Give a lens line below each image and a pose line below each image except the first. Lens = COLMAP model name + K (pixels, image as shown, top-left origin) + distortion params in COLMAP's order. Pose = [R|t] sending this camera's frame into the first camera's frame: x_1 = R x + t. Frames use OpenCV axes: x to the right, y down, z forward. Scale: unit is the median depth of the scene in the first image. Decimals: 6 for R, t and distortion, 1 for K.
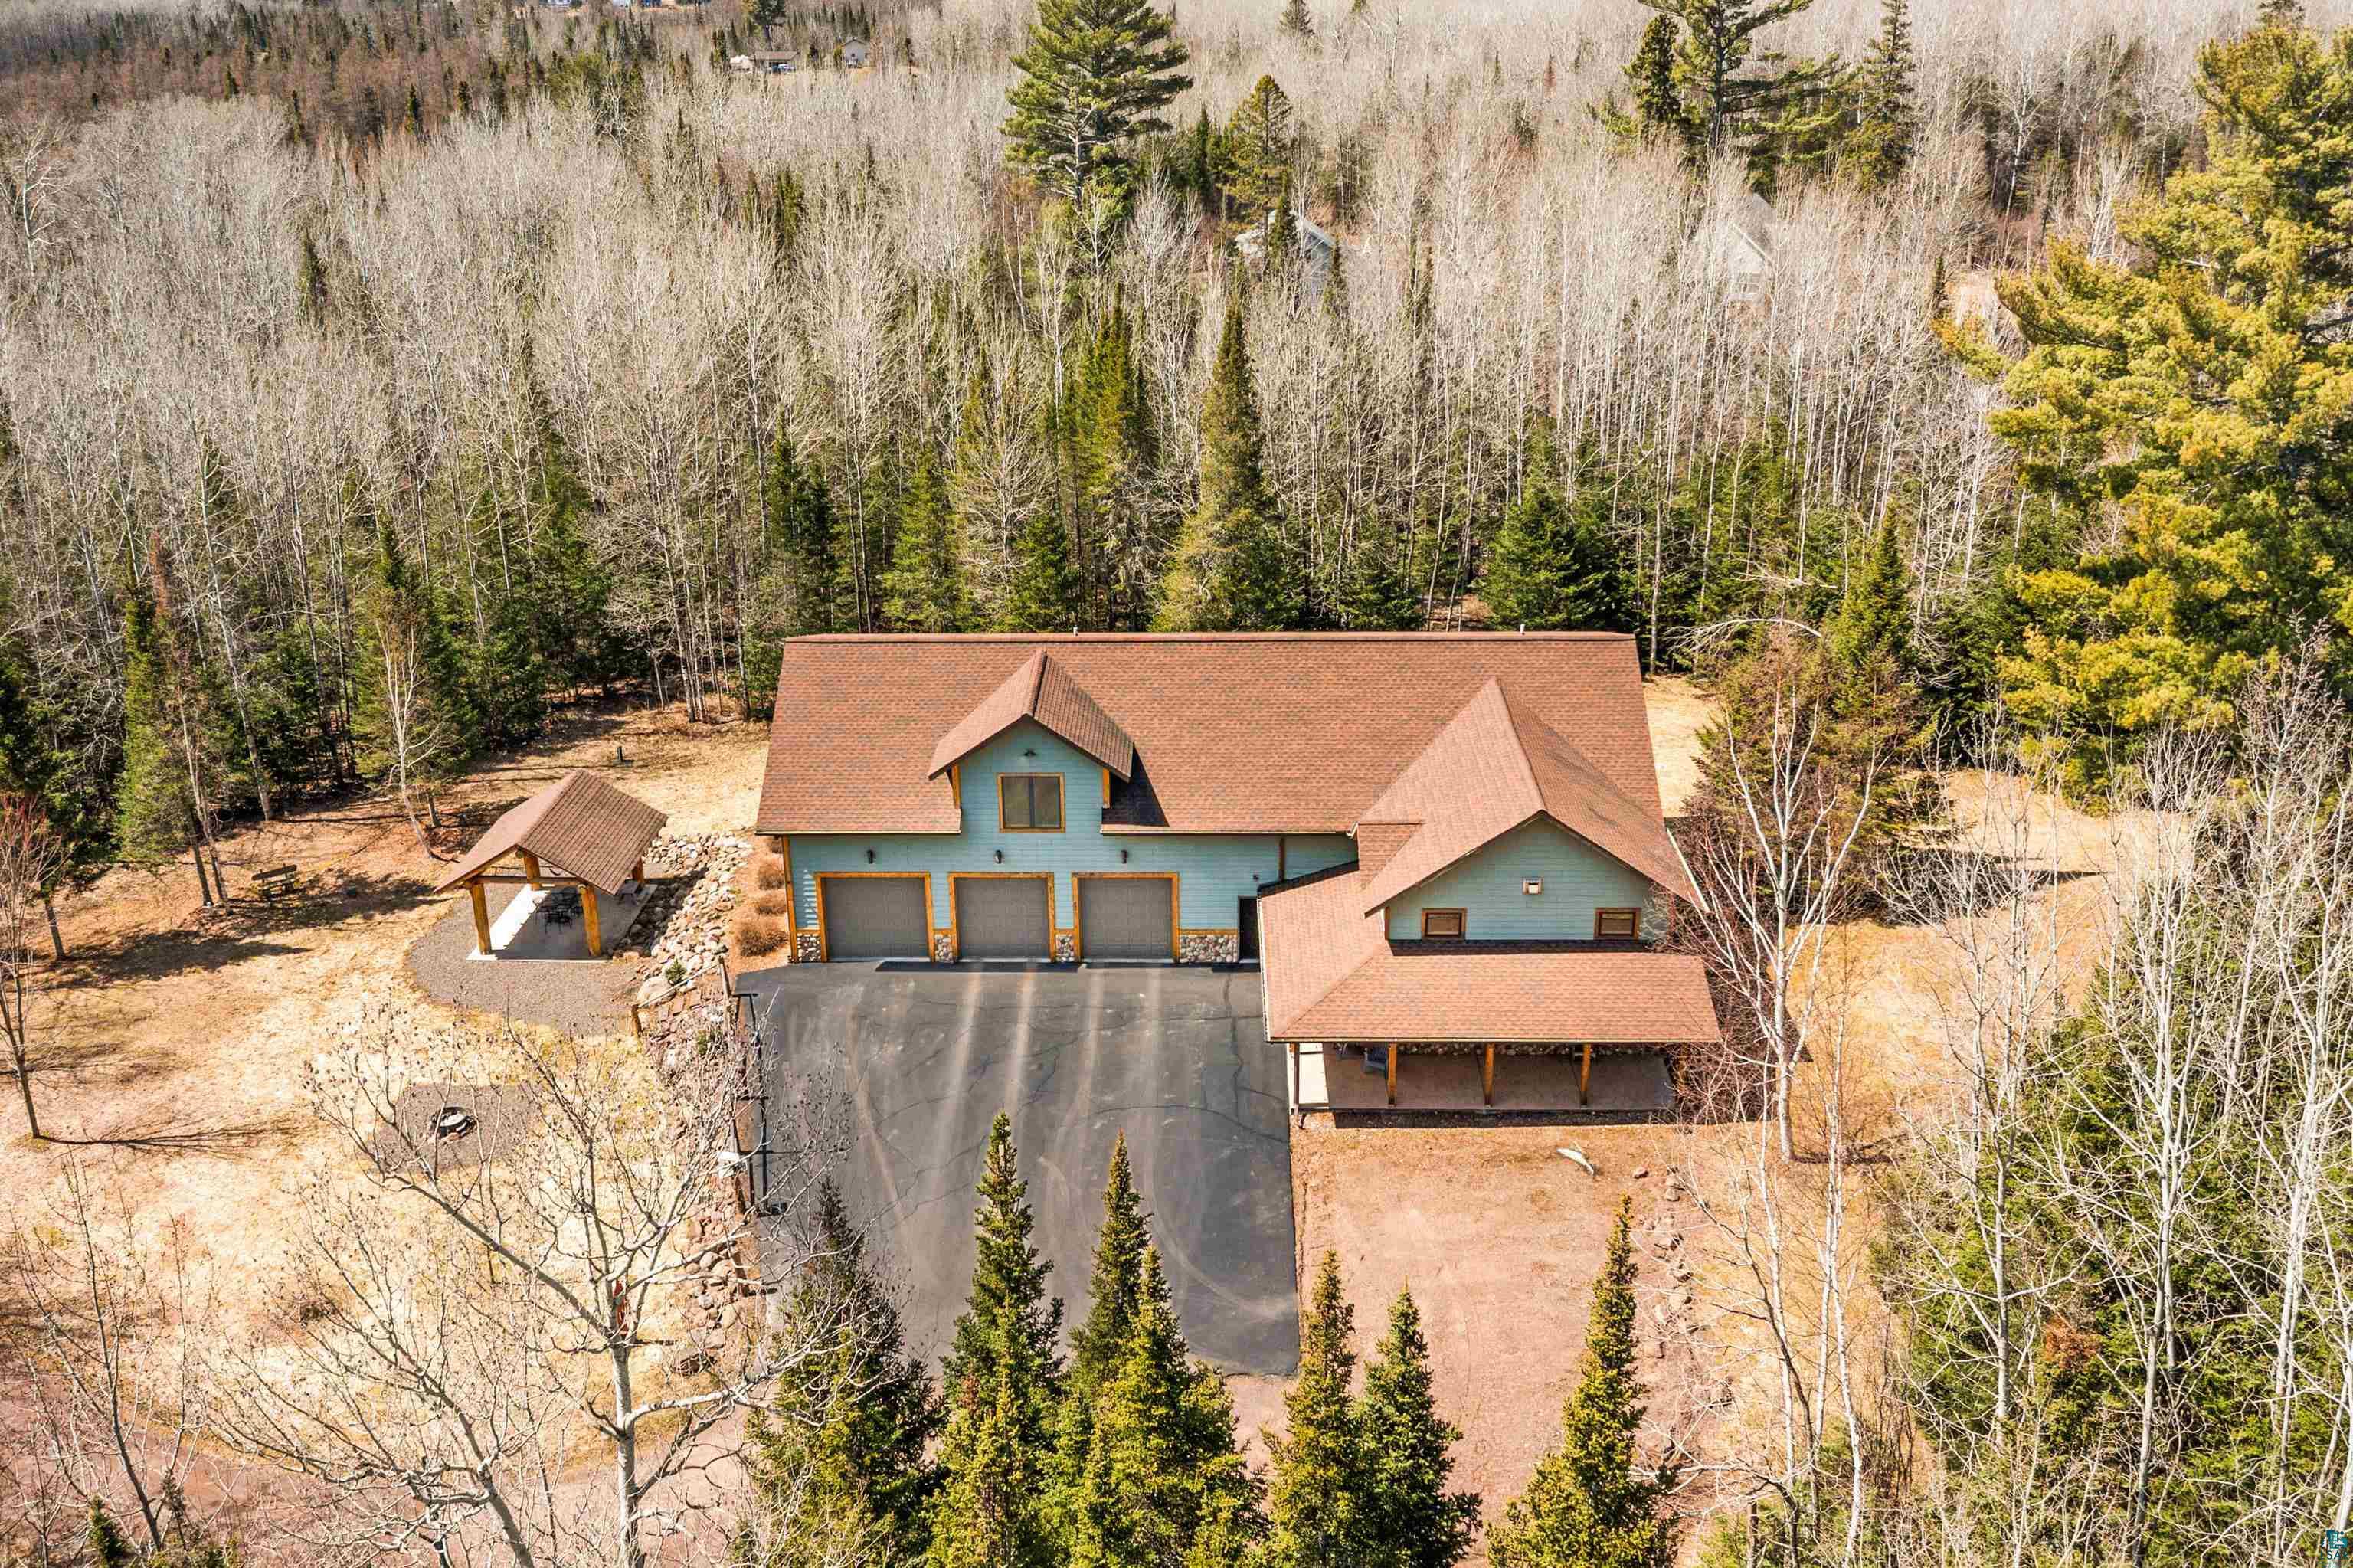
lens RADIAL K [[2000.1, 0, 1180.7], [0, 2000.1, 677.5], [0, 0, 1]] dist [-0.034175, -0.003939]
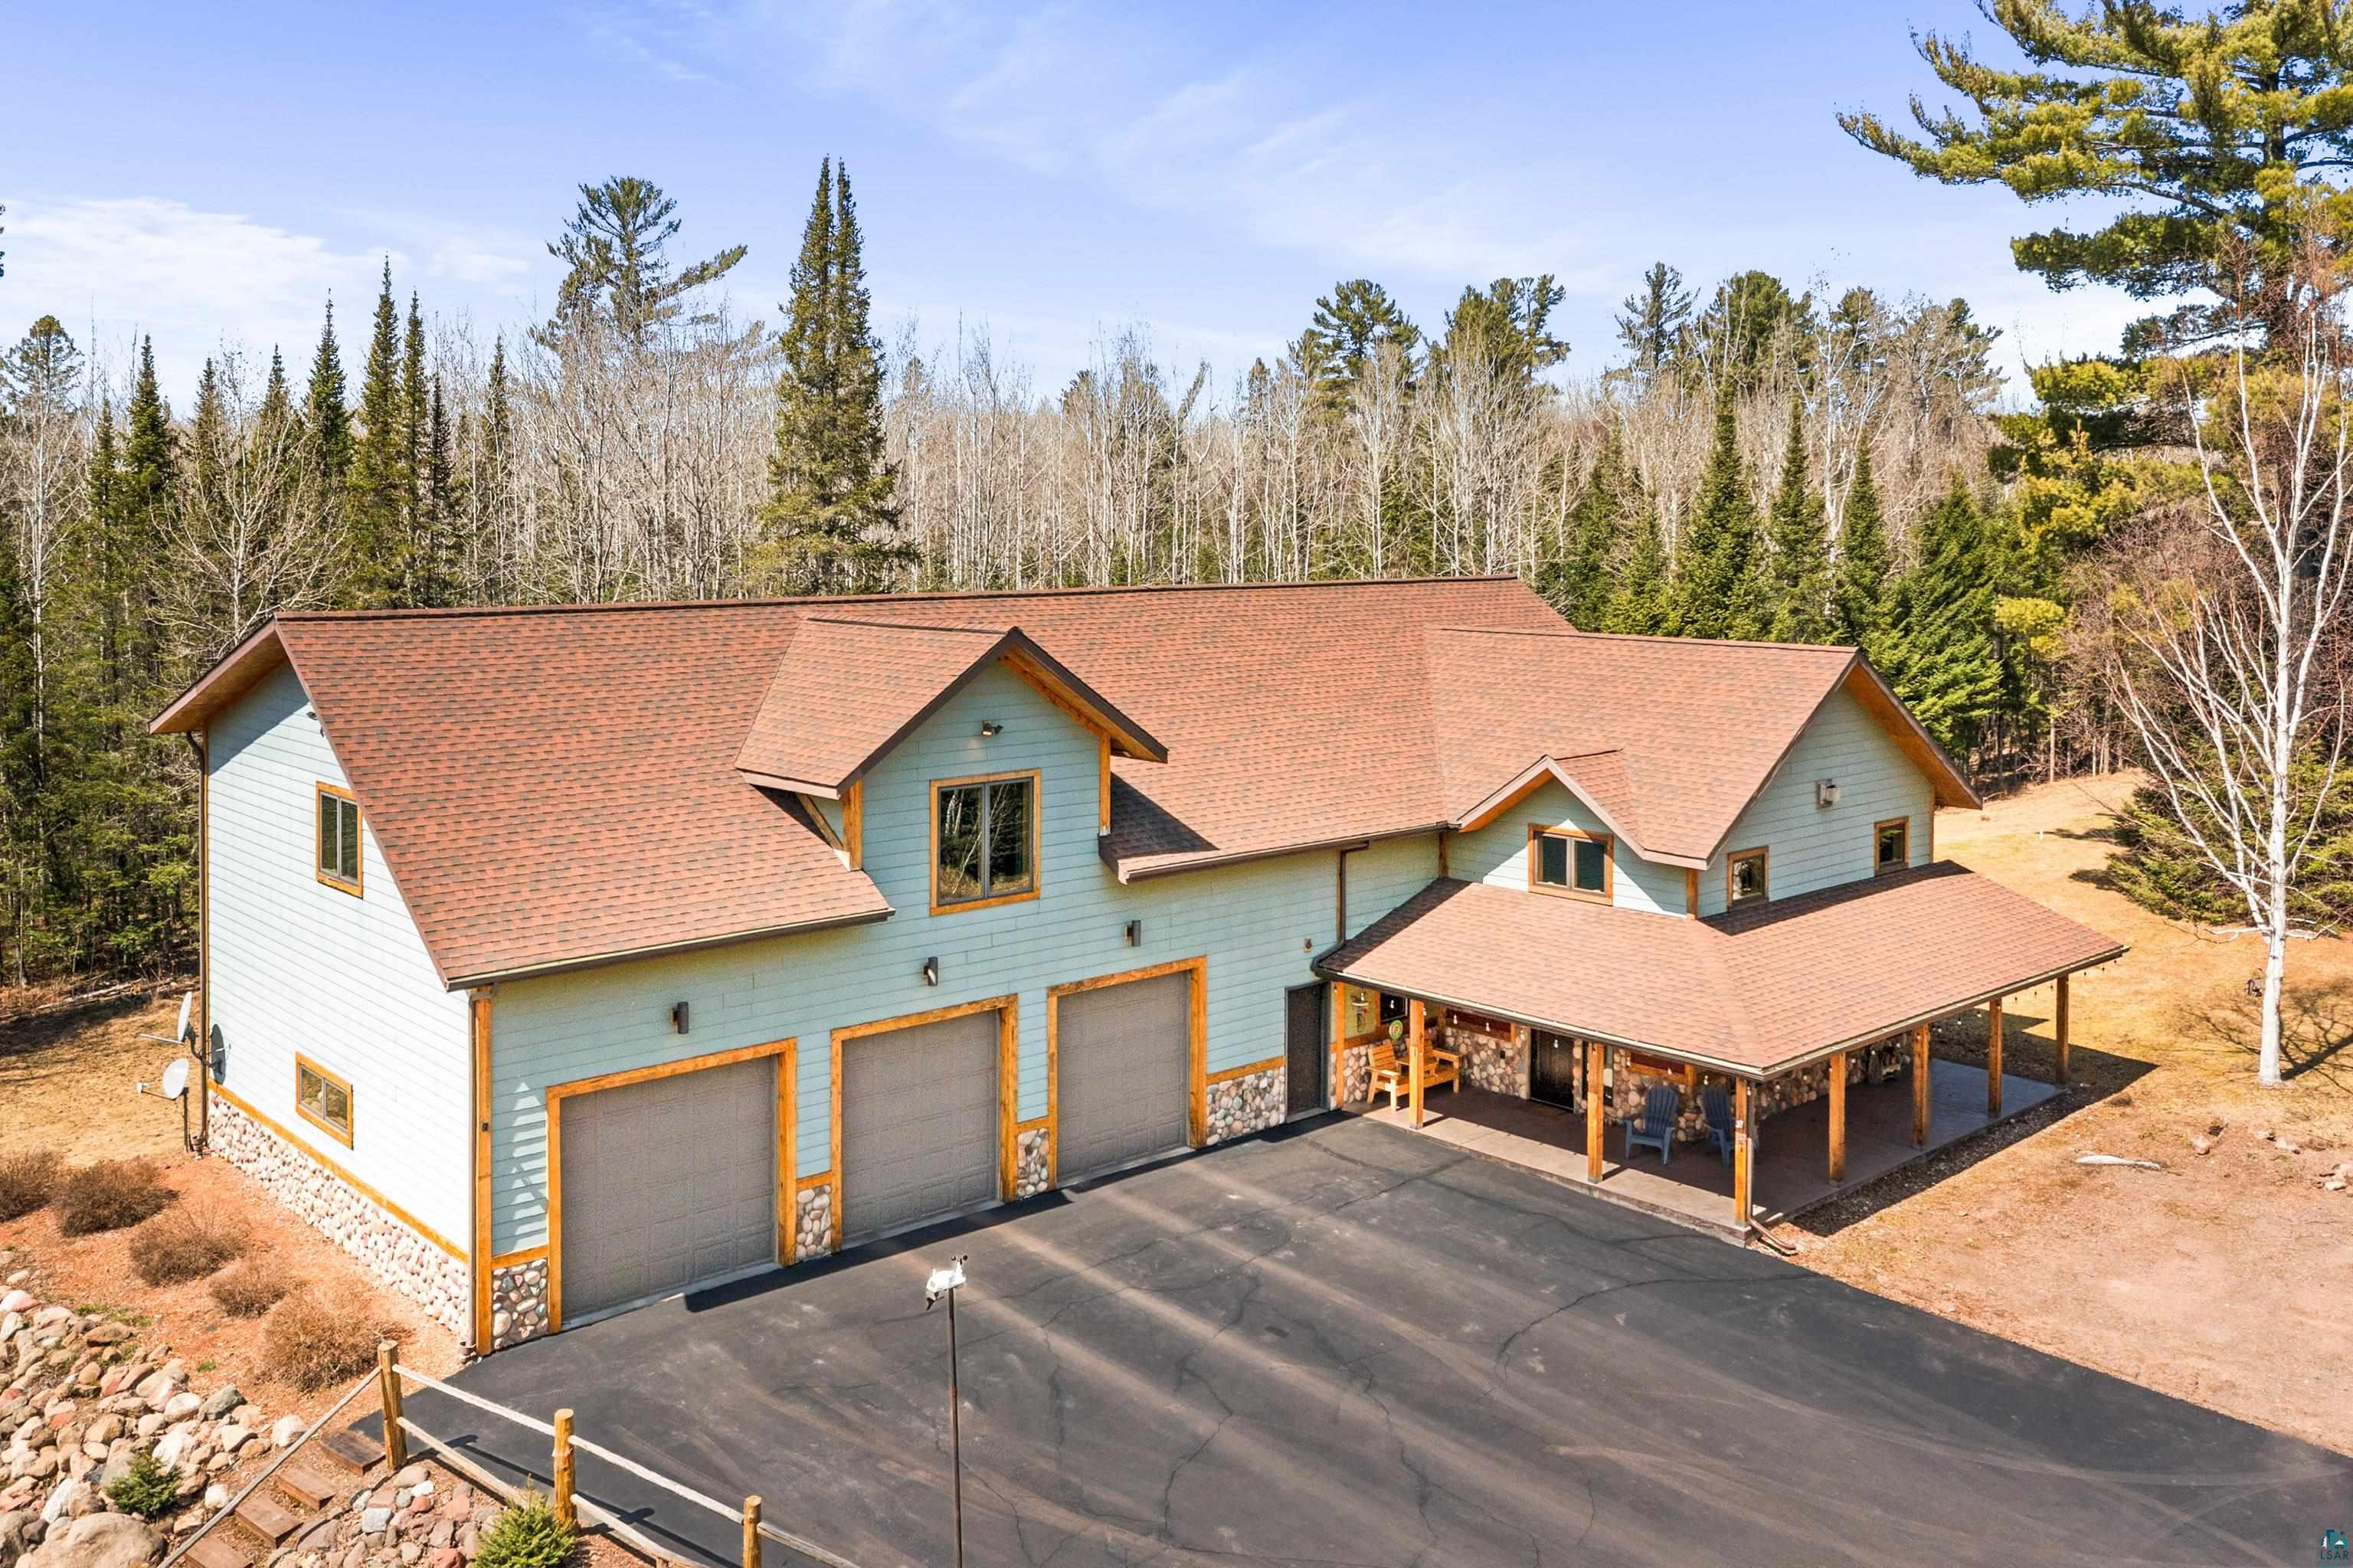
lens RADIAL K [[2000.1, 0, 1180.7], [0, 2000.1, 677.5], [0, 0, 1]] dist [-0.034175, -0.003939]
pose [[0.706715, -0.032474, 0.706753, -0.374785], [0.242414, 0.949592, -0.198770, 0.131158], [-0.664672, 0.311801, 0.678963, 0.627676]]
